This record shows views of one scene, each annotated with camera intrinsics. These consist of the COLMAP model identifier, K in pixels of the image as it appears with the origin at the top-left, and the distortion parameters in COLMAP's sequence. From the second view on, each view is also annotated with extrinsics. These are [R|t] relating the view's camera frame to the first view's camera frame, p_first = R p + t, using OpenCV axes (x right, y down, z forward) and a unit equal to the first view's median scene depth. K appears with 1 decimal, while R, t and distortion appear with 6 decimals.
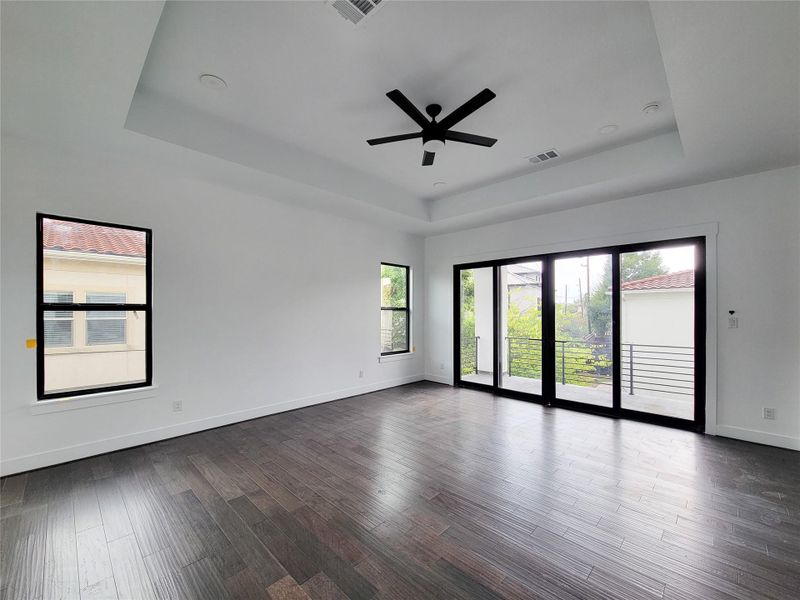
lens RADIAL K [[328.0, 0, 403.2], [0, 328.0, 307.9], [0, 0, 1]] dist [-0.000272, -0.000083]
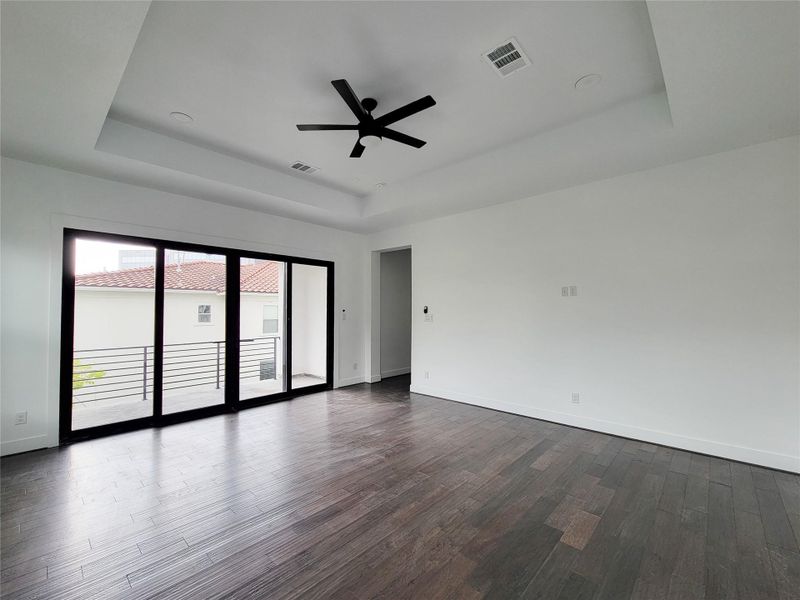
lens RADIAL K [[333.3, 0, 400.0], [0, 333.3, 300.0], [0, 0, 1]] dist [-0.001219, -0.000530]
pose [[-0.006478, 0.031601, 0.999480, -0.644809], [-0.005970, 0.999482, -0.031640, 0.009701], [-0.999961, -0.006172, -0.006286, 0.663408]]
